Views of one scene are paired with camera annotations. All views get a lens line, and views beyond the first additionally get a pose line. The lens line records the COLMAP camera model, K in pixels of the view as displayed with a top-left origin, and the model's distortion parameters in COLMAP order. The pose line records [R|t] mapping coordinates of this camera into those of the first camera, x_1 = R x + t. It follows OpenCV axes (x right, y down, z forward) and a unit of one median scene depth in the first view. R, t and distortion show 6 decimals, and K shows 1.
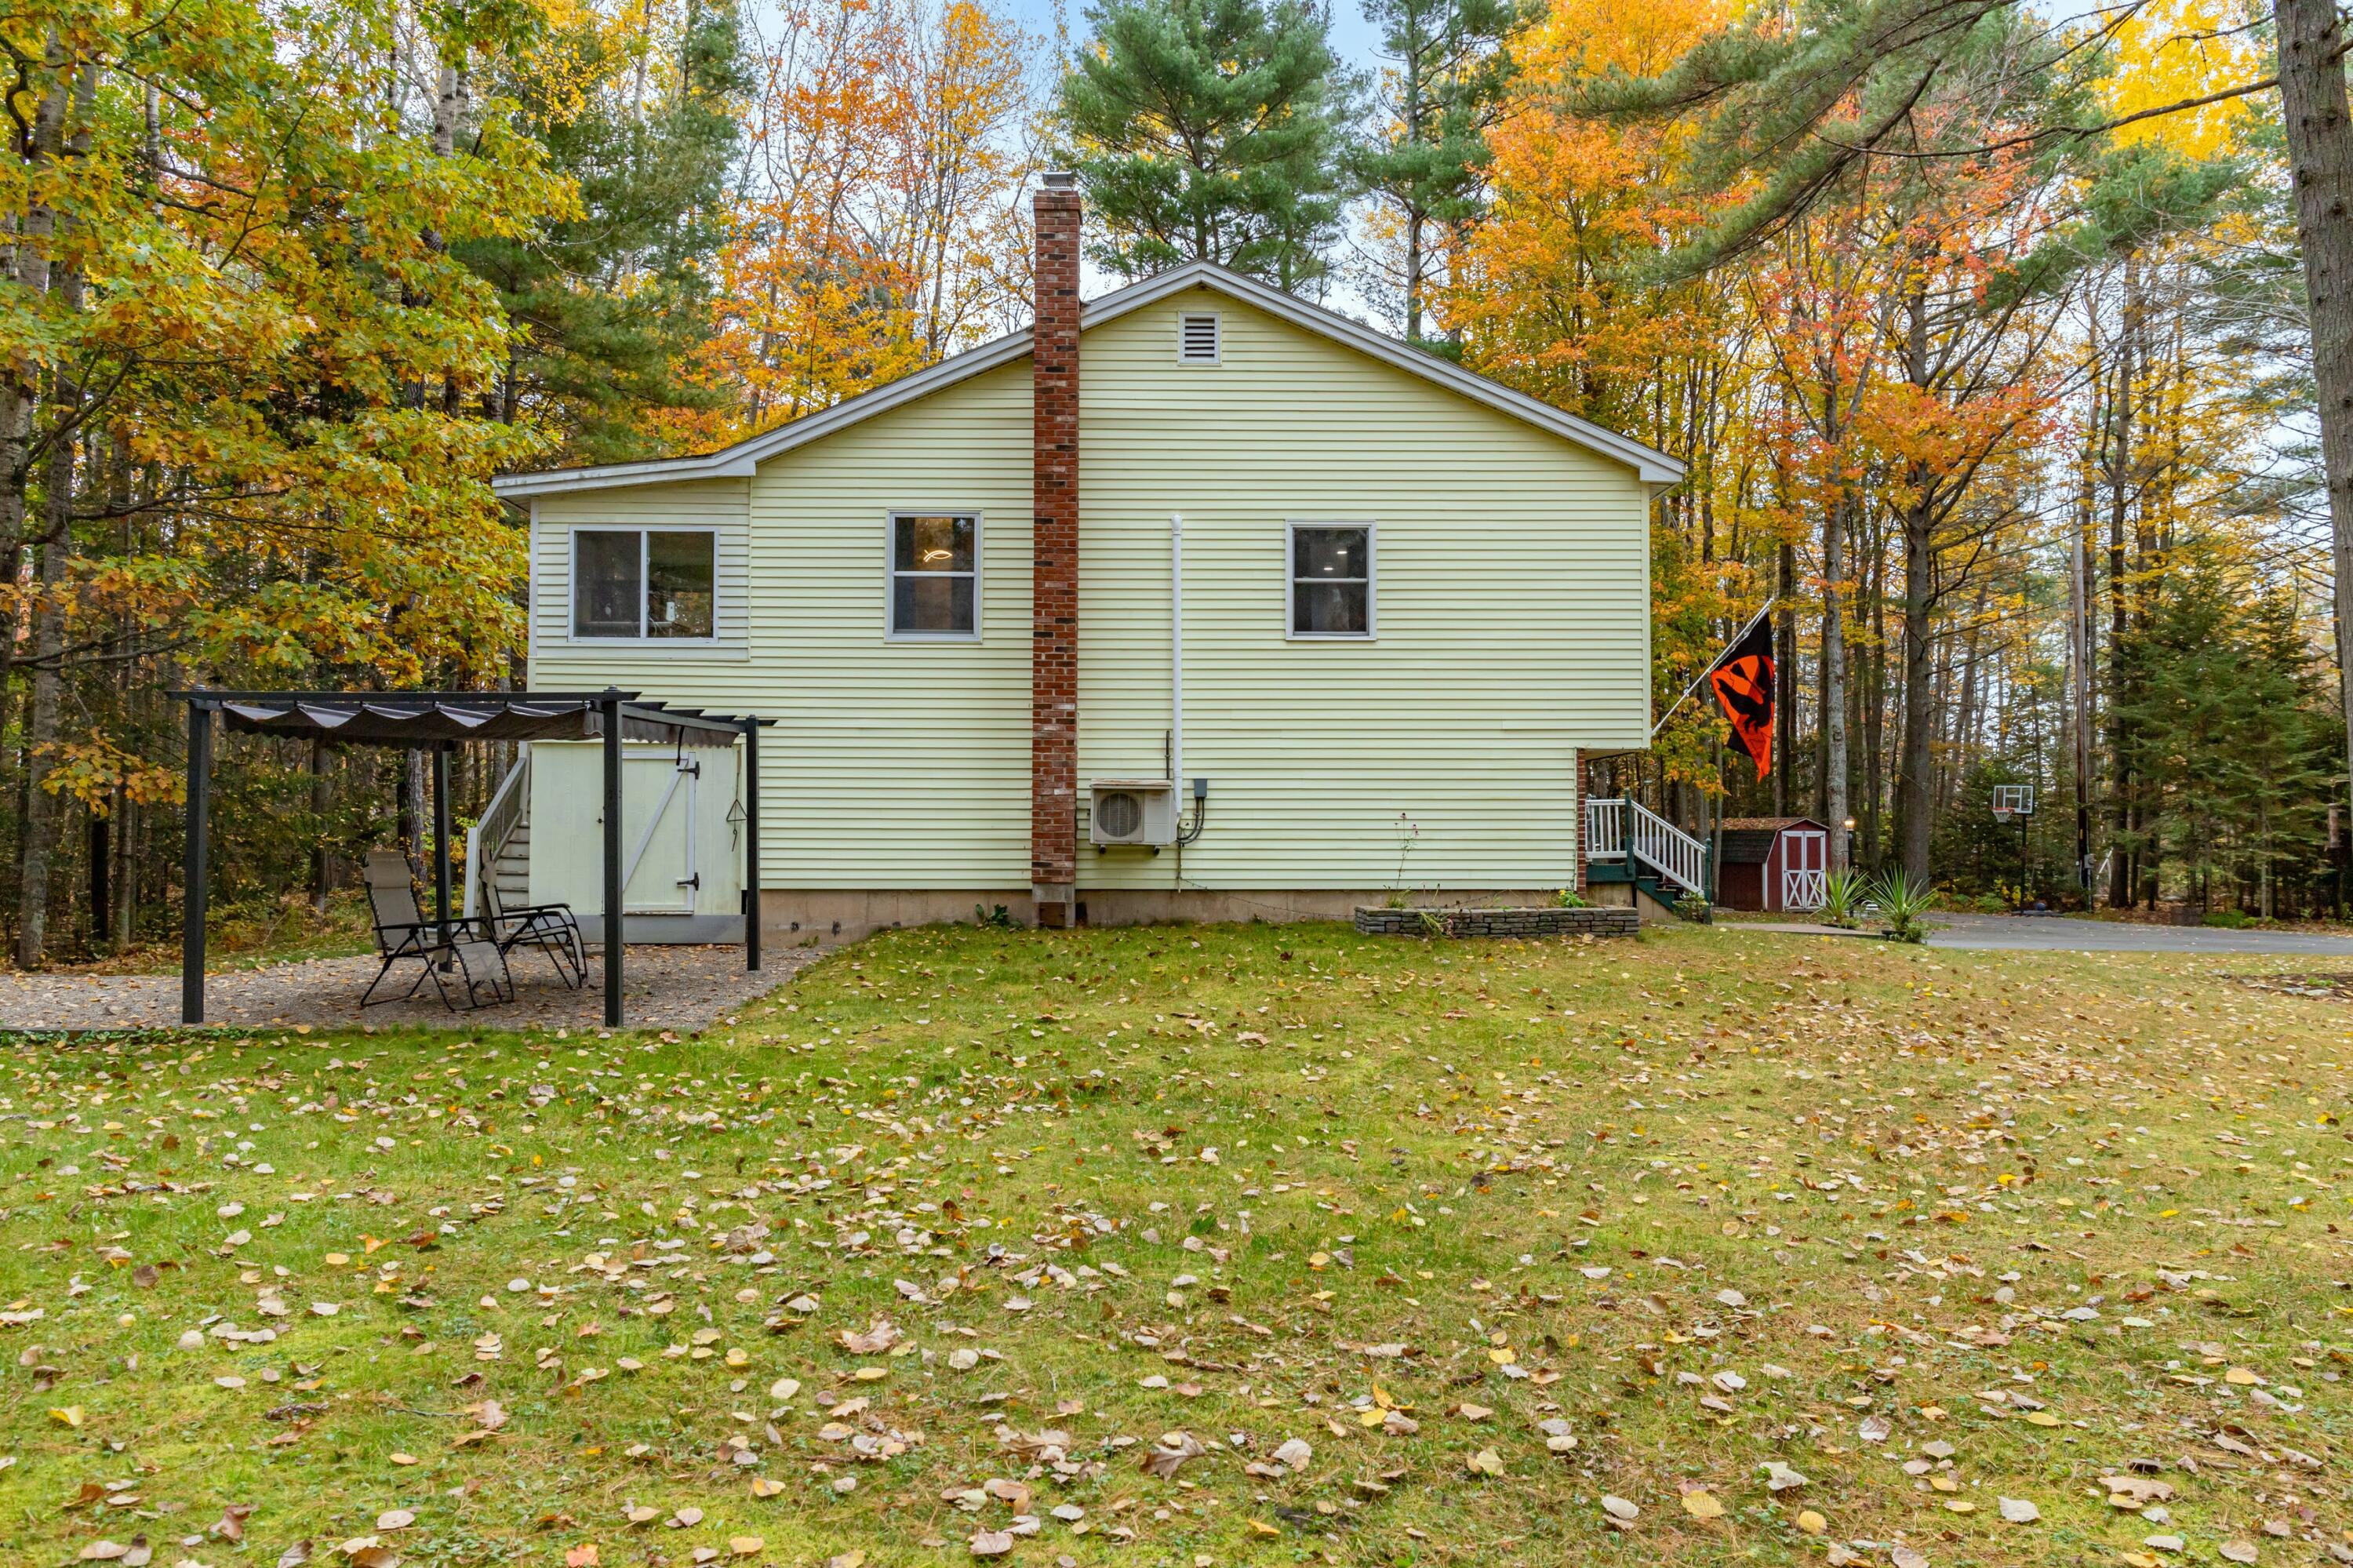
lens RADIAL K [[1555.2, 0, 1188.2], [0, 1555.2, 794.4], [0, 0, 1]] dist [-0.001880, -0.001631]
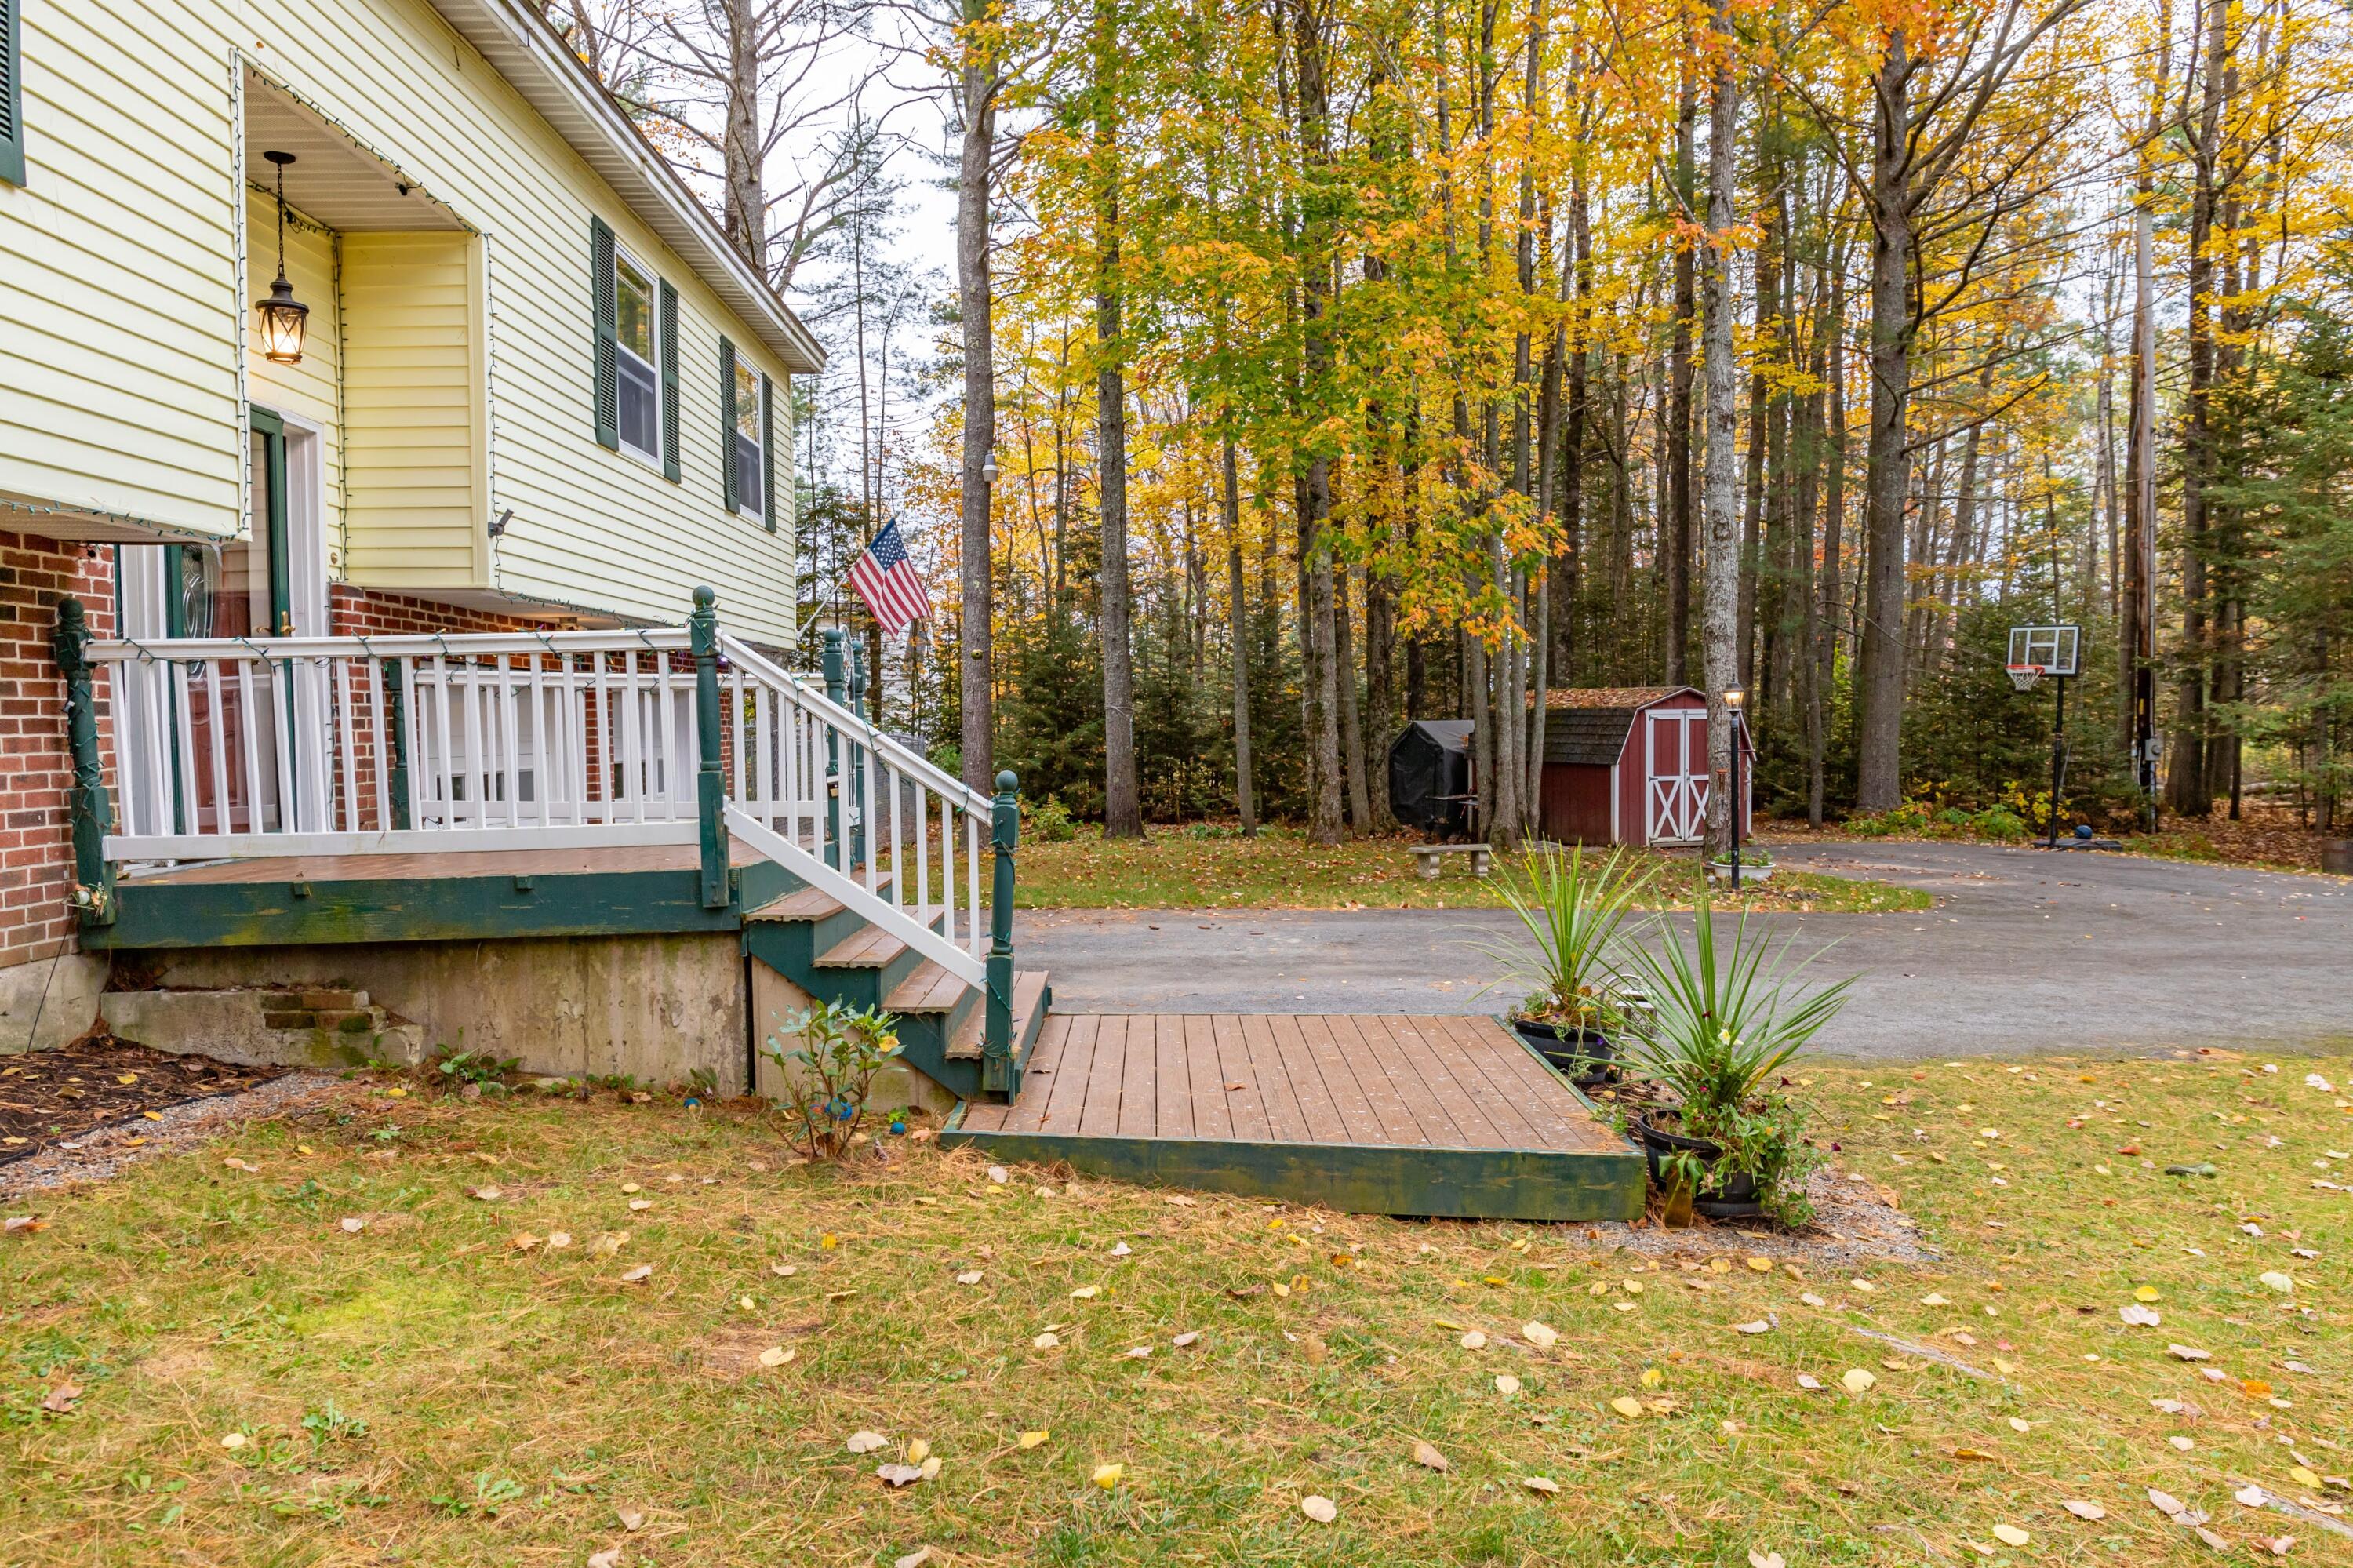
lens RADIAL K [[1555.2, 0, 1171.1], [0, 1555.2, 771.0], [0, 0, 1]] dist [-0.001880, -0.001631]
pose [[0.999909, -0.012749, -0.004316, 0.203555], [0.012998, 0.997890, 0.063606, 0.007029], [0.003496, -0.063656, 0.997966, 0.410060]]
